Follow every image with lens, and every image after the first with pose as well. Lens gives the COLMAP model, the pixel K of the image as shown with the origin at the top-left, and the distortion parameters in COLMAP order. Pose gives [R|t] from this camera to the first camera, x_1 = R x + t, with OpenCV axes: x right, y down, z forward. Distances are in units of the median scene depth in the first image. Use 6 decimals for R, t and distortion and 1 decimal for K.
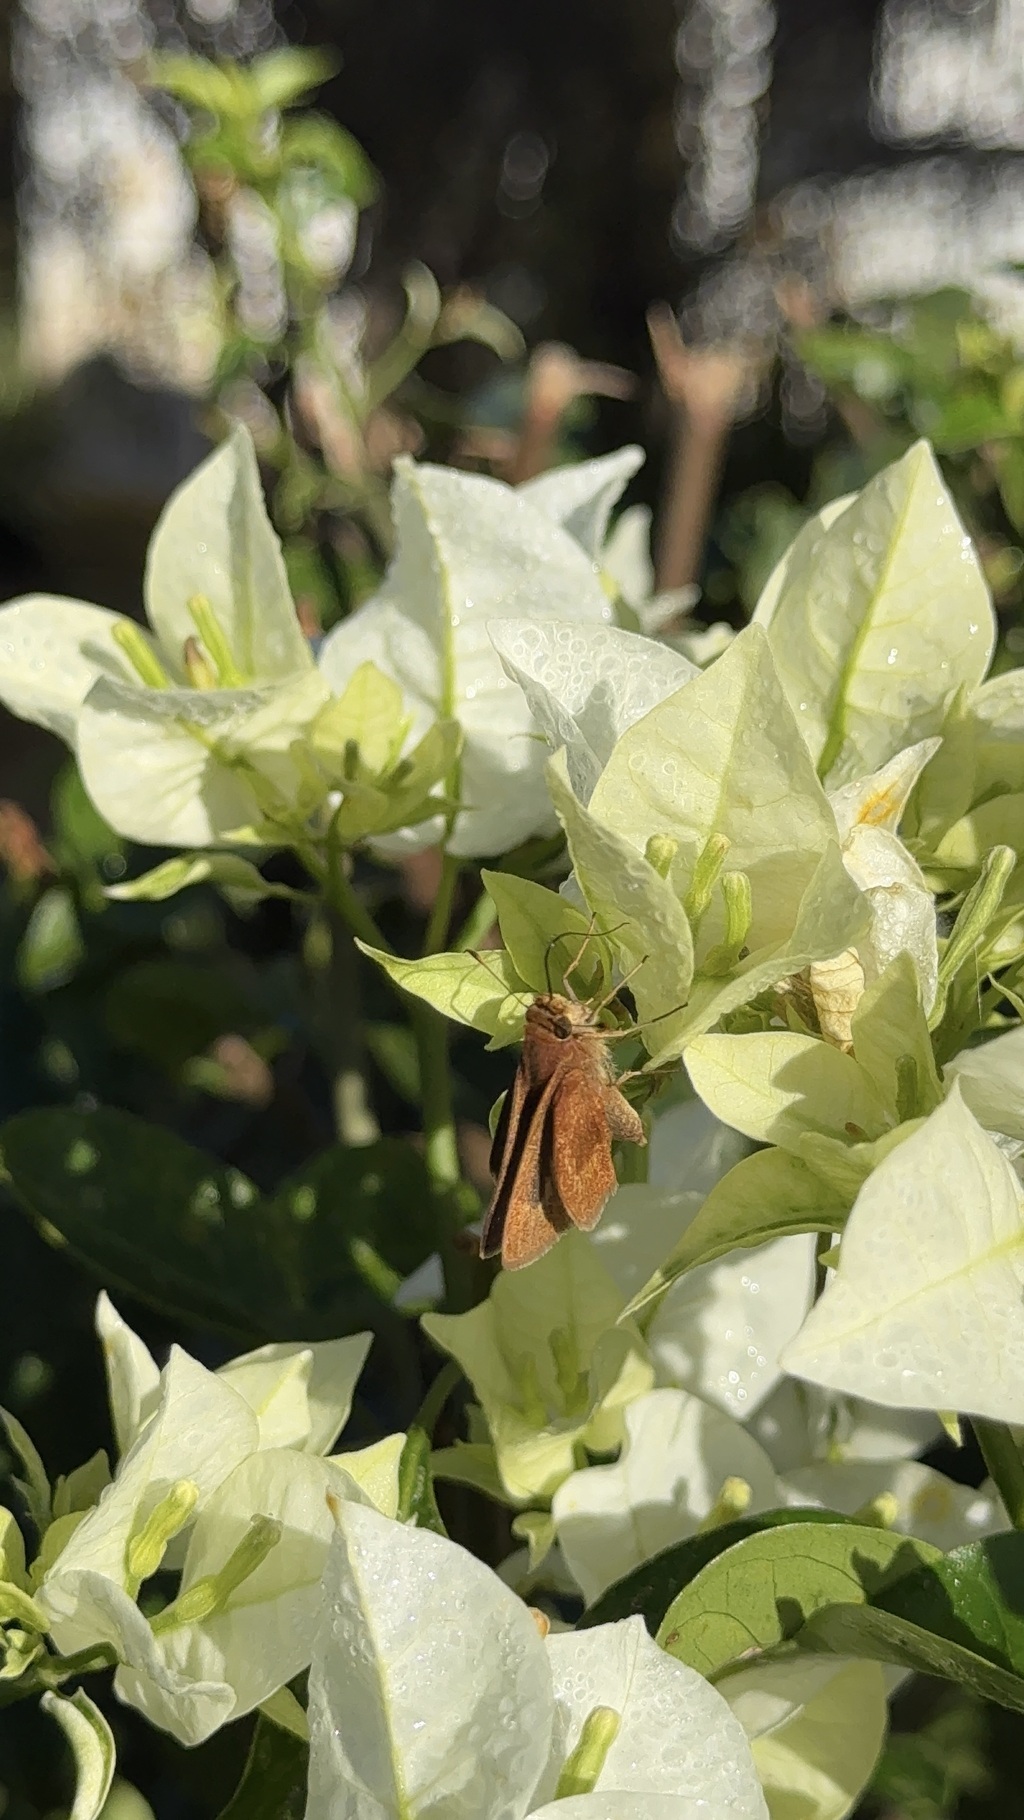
lens RADIAL K [[3843.2, 0, 477.8], [0, 3843.2, 954.4], [0, 0, 1]] dist [0.237553, 0.000000]
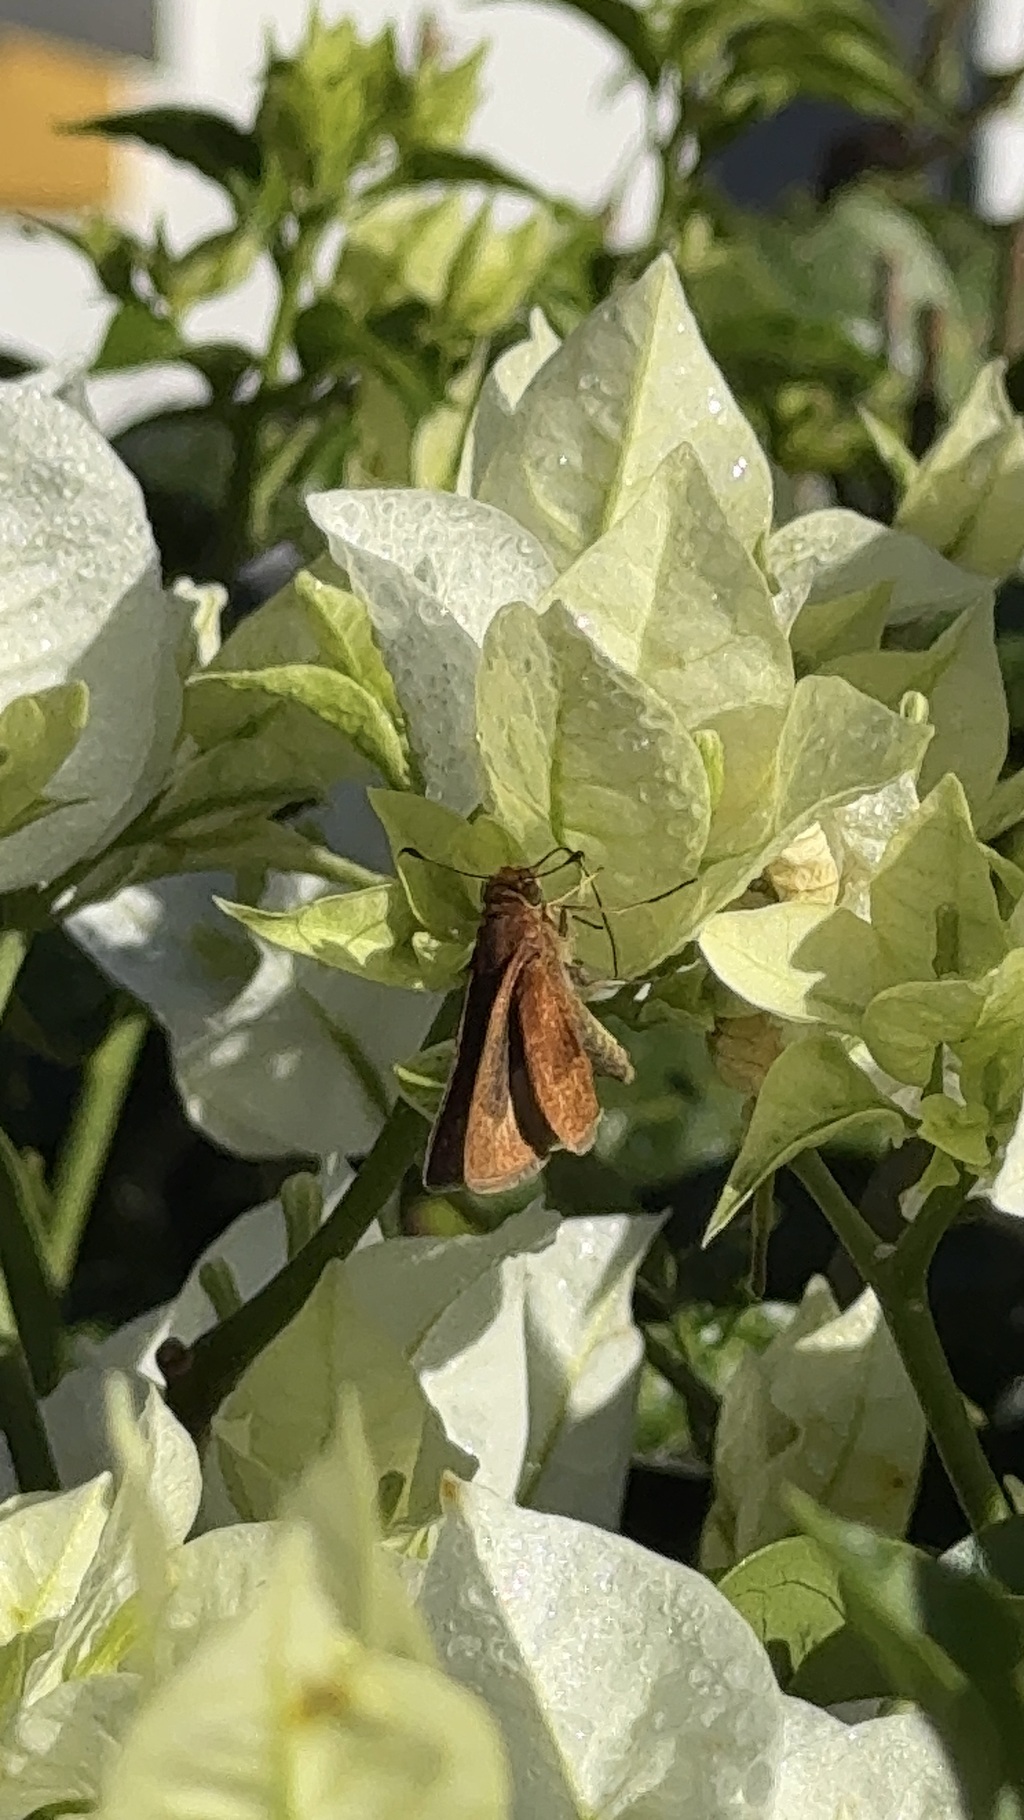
lens RADIAL K [[8331.9, 0, 517.8], [0, 8331.9, 890.0], [0, 0, 1]] dist [0.421069, 0.000000]
pose [[0.921154, -0.124906, 0.368609, -0.632309], [0.163487, 0.983673, -0.075229, 0.140148], [-0.353195, 0.129561, 0.926535, -0.674676]]
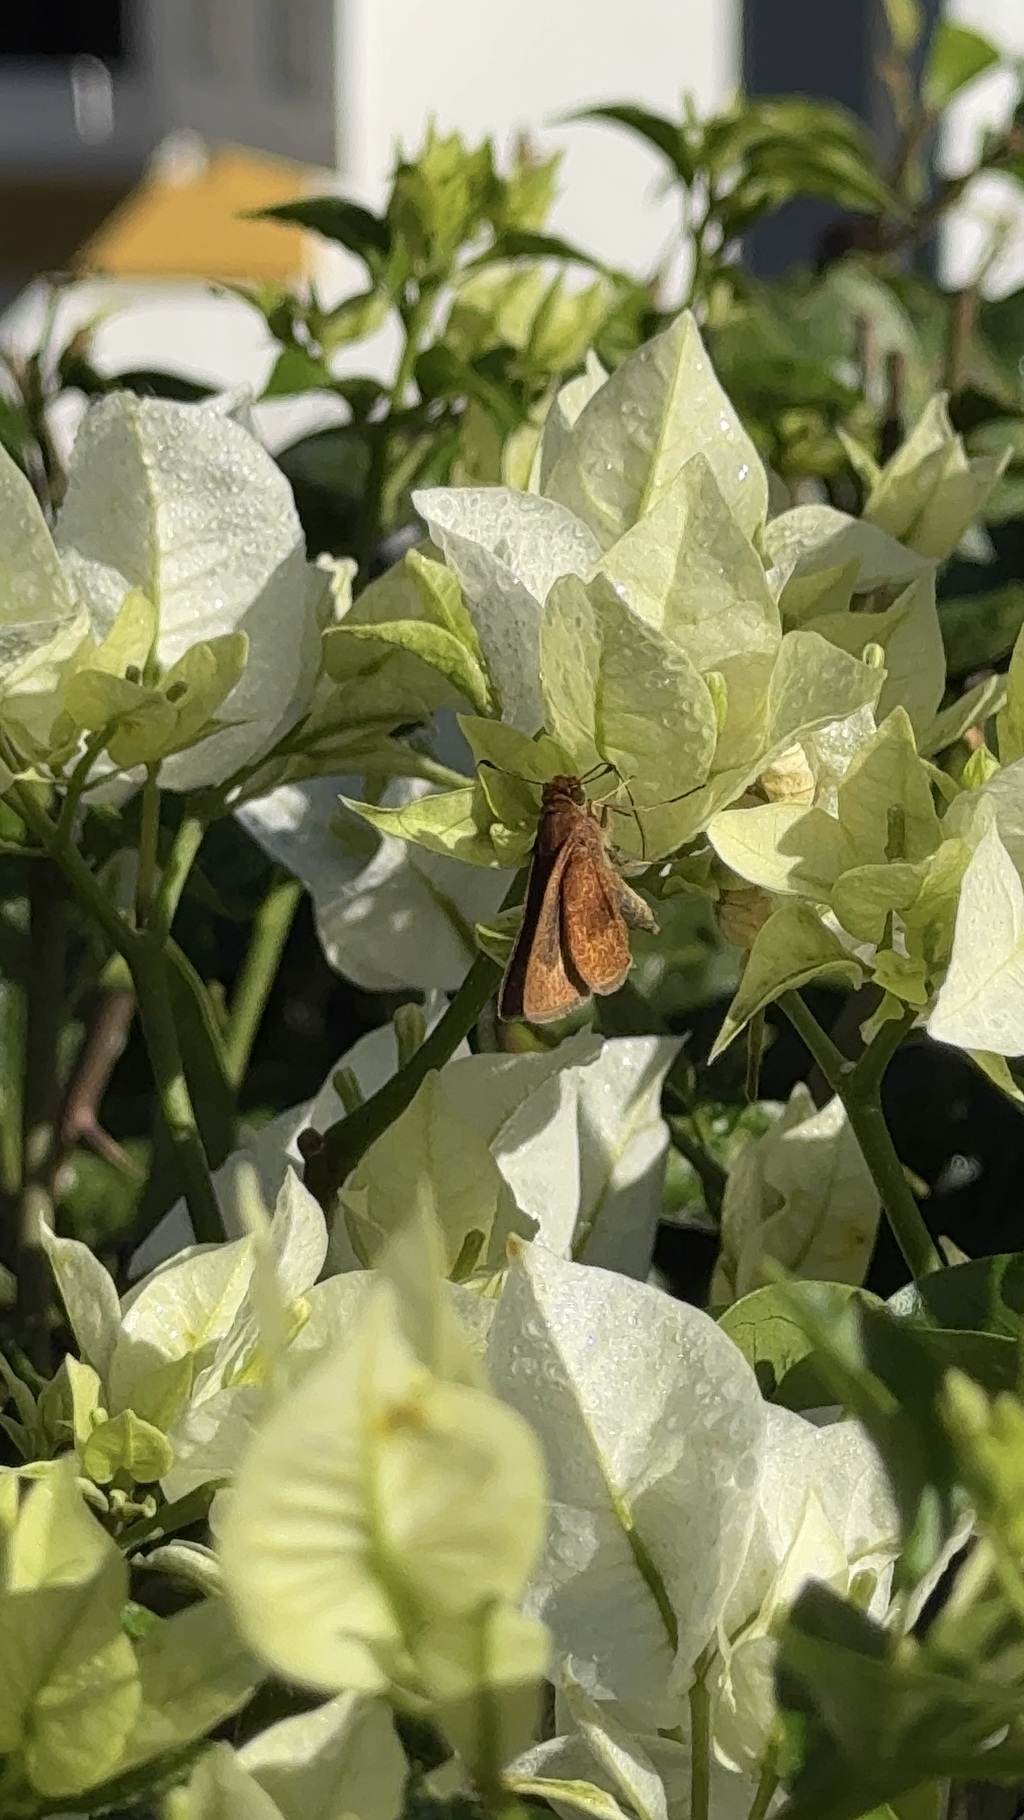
lens RADIAL K [[6124.5, 0, 526.0], [0, 6124.5, 868.5], [0, 0, 1]] dist [0.369399, 0.000000]
pose [[0.926396, -0.123758, 0.355633, -0.603698], [0.156121, 0.985684, -0.063670, 0.135195], [-0.342662, 0.114506, 0.932455, -0.626744]]
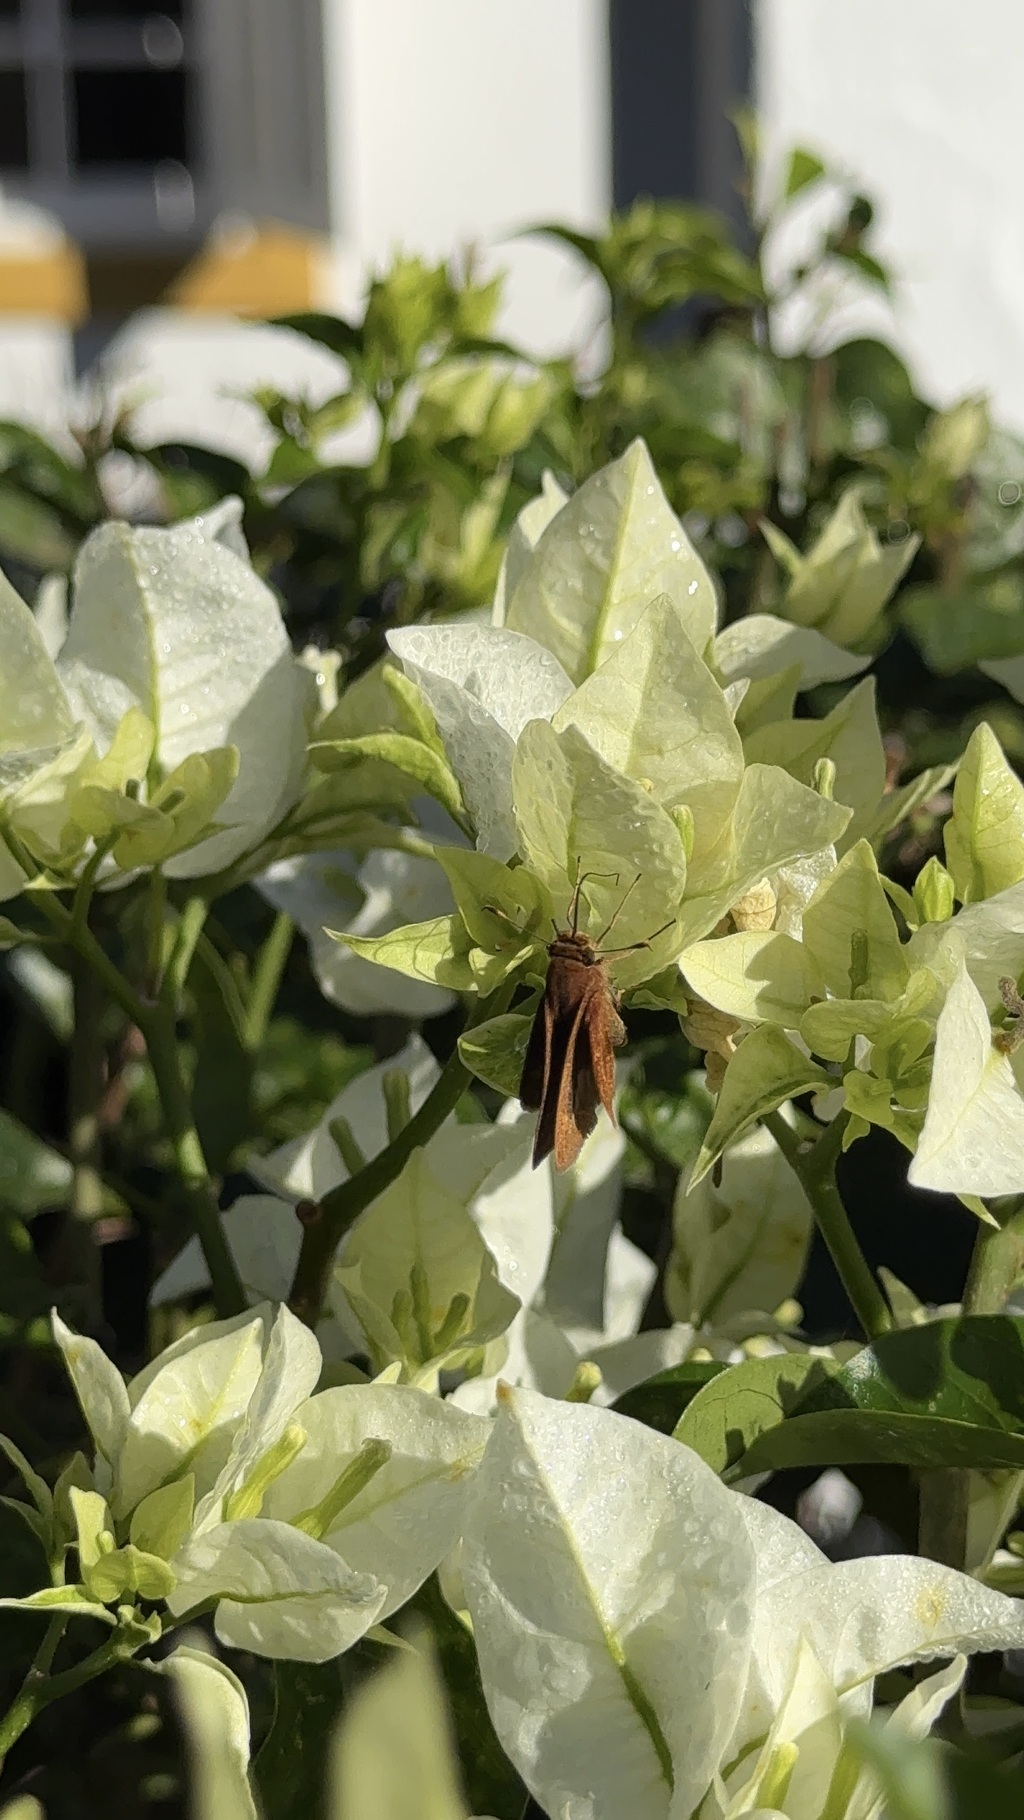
lens RADIAL K [[3843.2, 0, 513.2], [0, 3843.2, 929.7], [0, 0, 1]] dist [0.237553, 0.000000]
pose [[0.919505, -0.167810, 0.355459, -0.384983], [0.178760, 0.983891, 0.002072, 0.004295], [-0.350080, 0.061637, 0.934690, -0.073697]]
